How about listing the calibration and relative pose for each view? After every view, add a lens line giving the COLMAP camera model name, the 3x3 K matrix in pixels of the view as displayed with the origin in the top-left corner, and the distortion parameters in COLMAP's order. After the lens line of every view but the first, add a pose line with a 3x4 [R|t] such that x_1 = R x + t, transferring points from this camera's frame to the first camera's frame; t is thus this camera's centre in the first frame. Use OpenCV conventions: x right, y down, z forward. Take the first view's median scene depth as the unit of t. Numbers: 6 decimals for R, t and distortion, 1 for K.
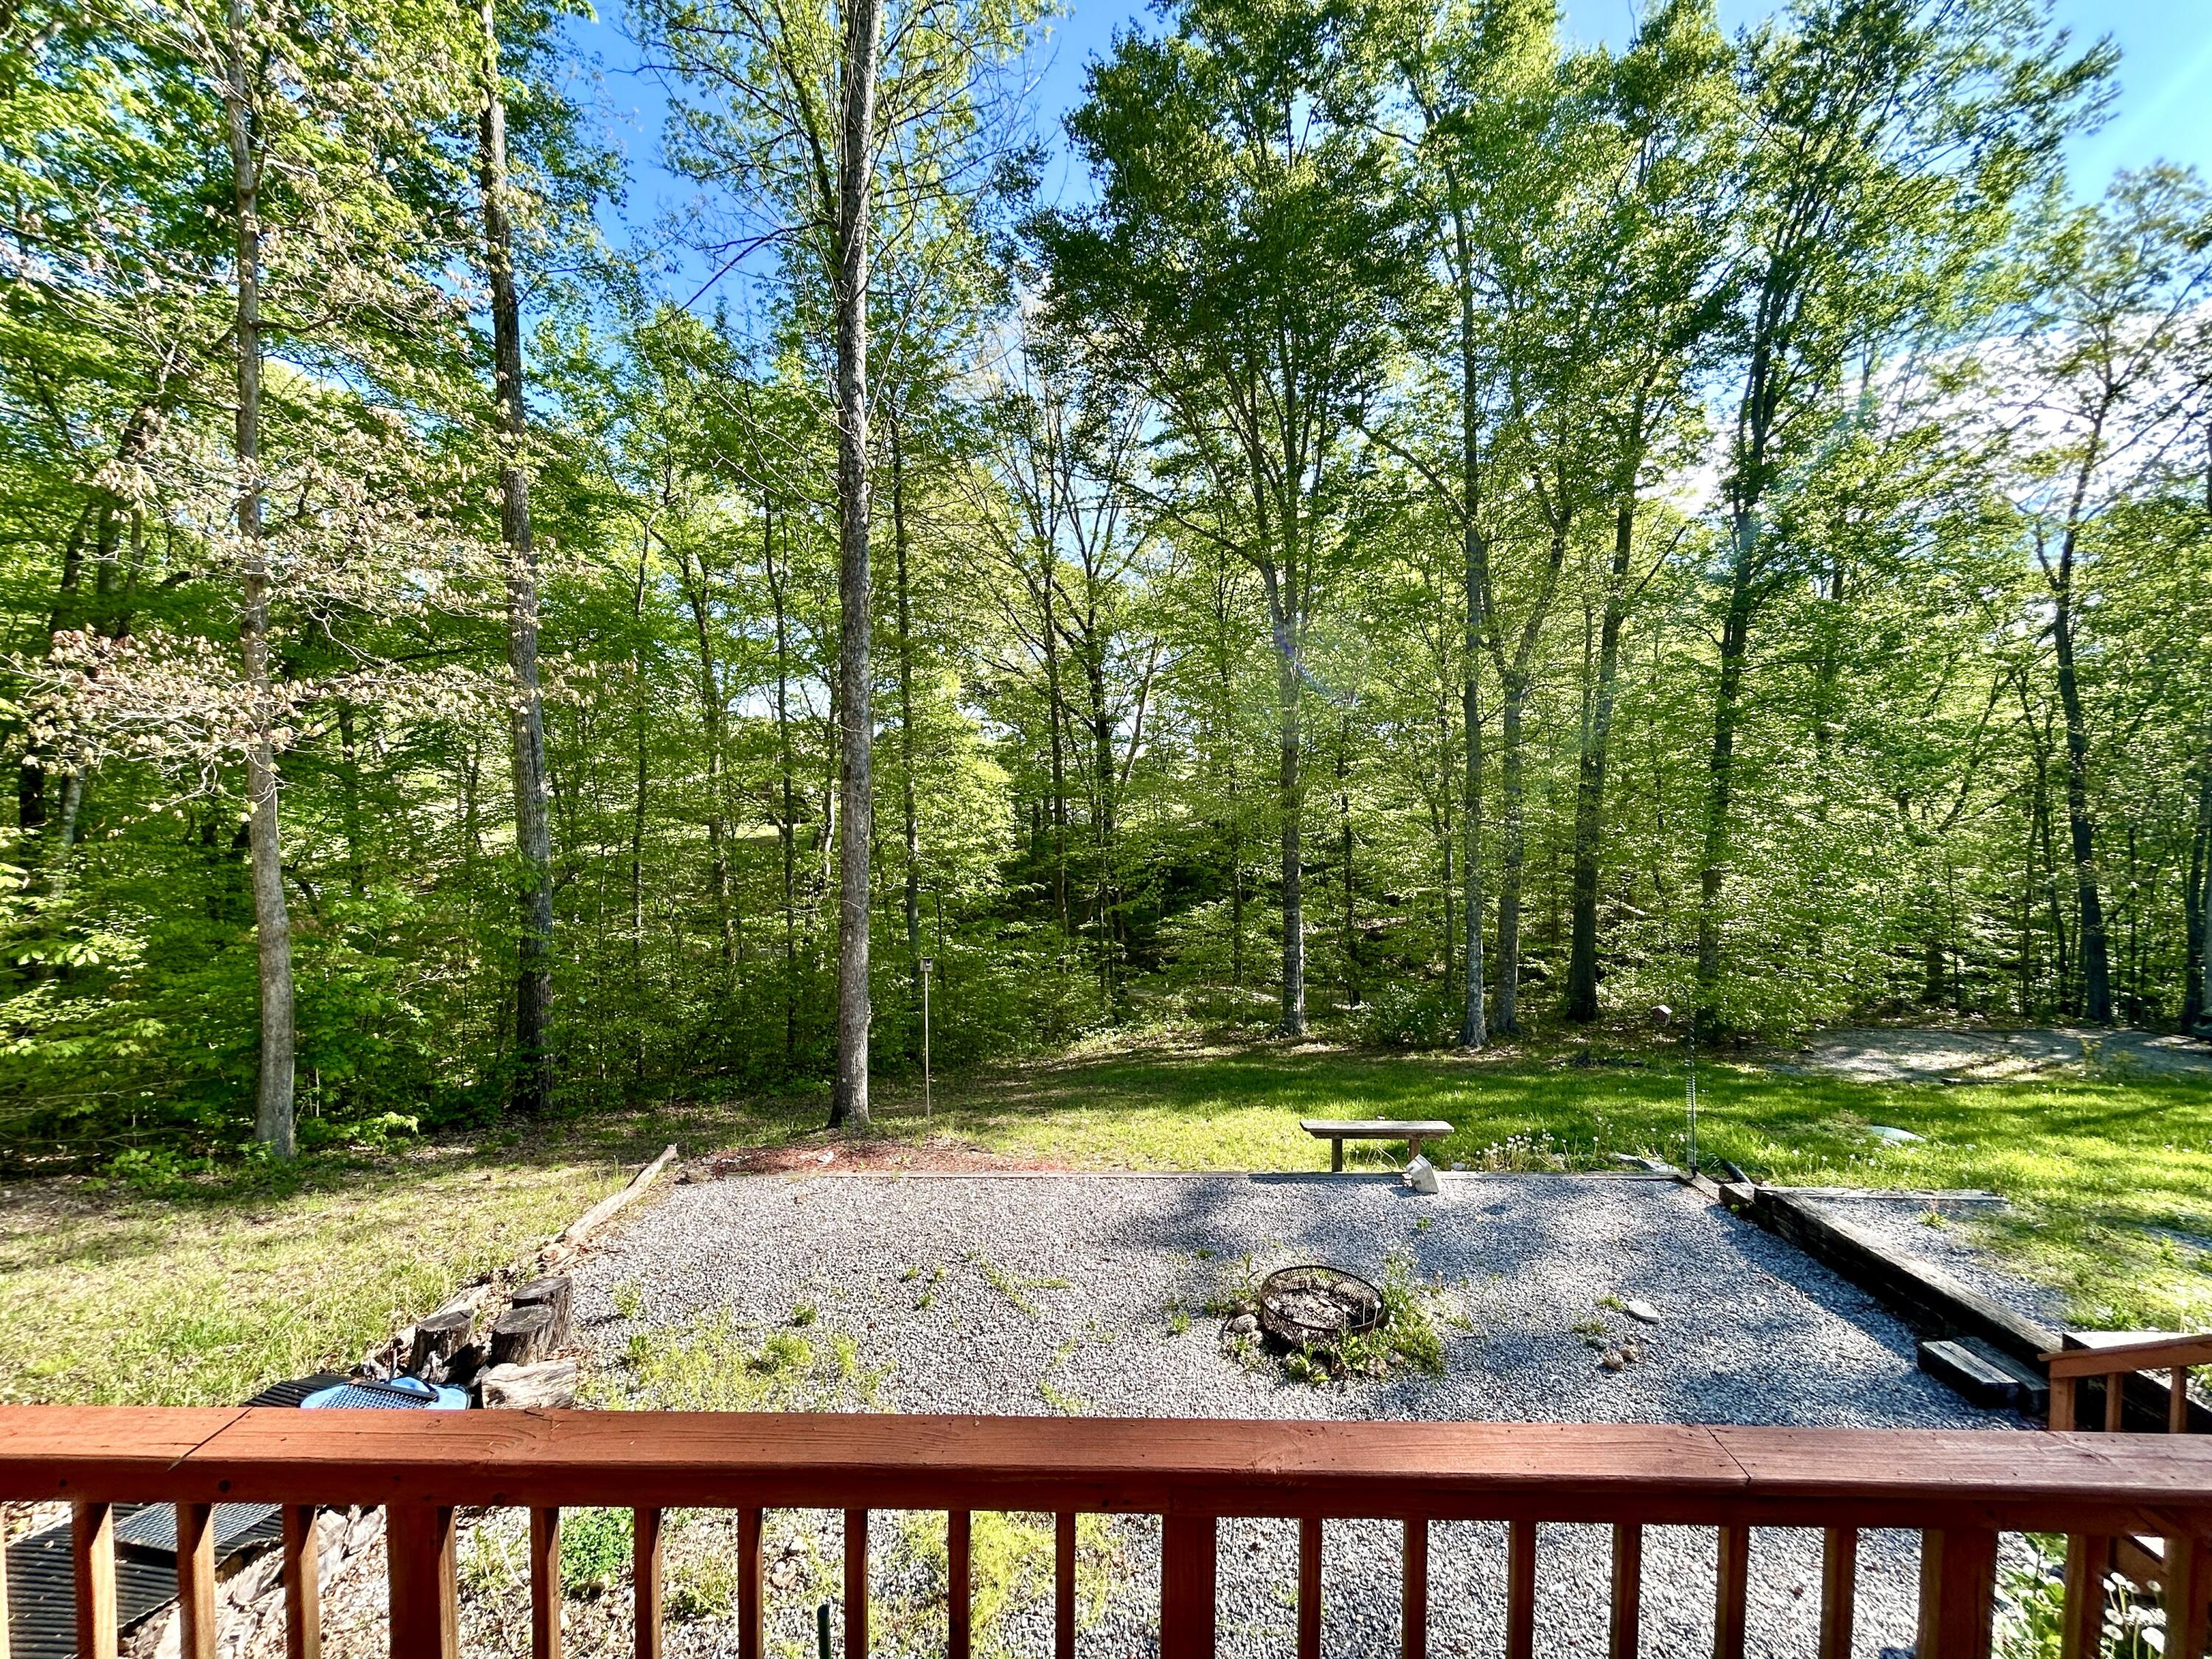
lens RADIAL K [[892.8, 0, 1103.1], [0, 892.8, 832.0], [0, 0, 1]] dist [0.000998, 0.000561]
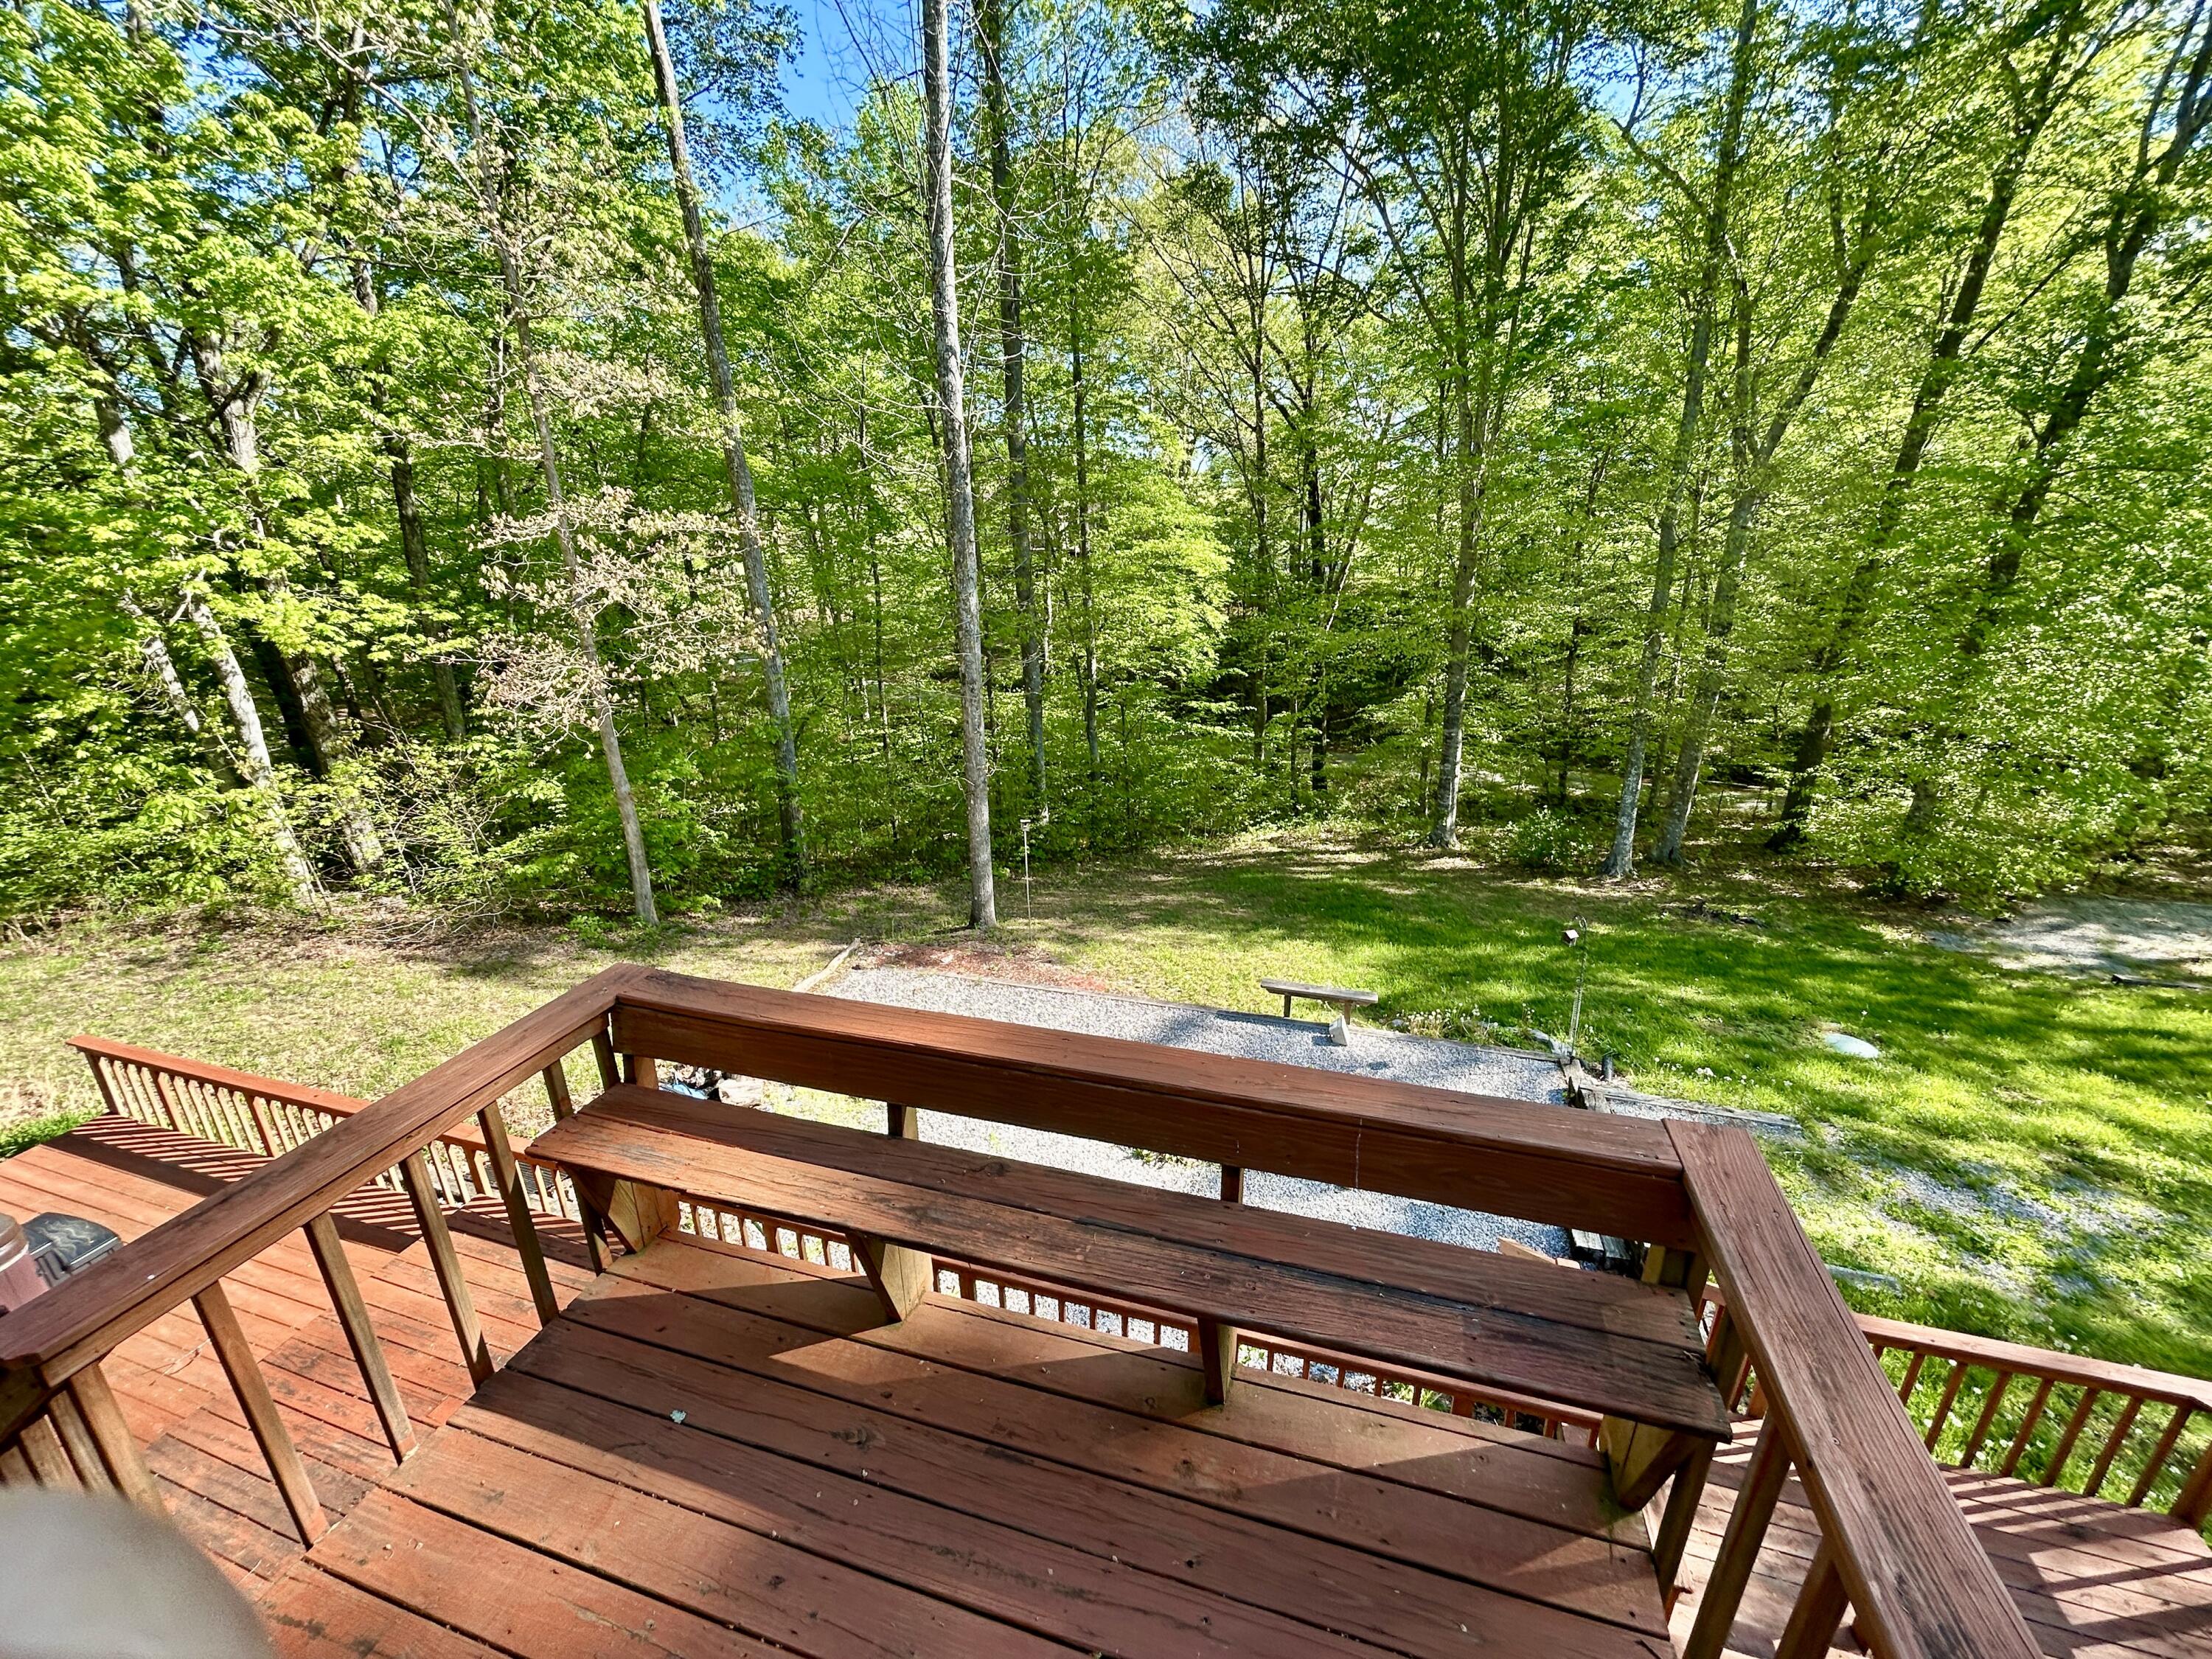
lens RADIAL K [[892.8, 0, 1107.7], [0, 892.8, 830.4], [0, 0, 1]] dist [0.000998, 0.000561]
pose [[0.957237, 0.078610, -0.278420, 0.159348], [0.006023, 0.956753, 0.290838, -0.128670], [0.289242, -0.280078, 0.915366, -0.103527]]
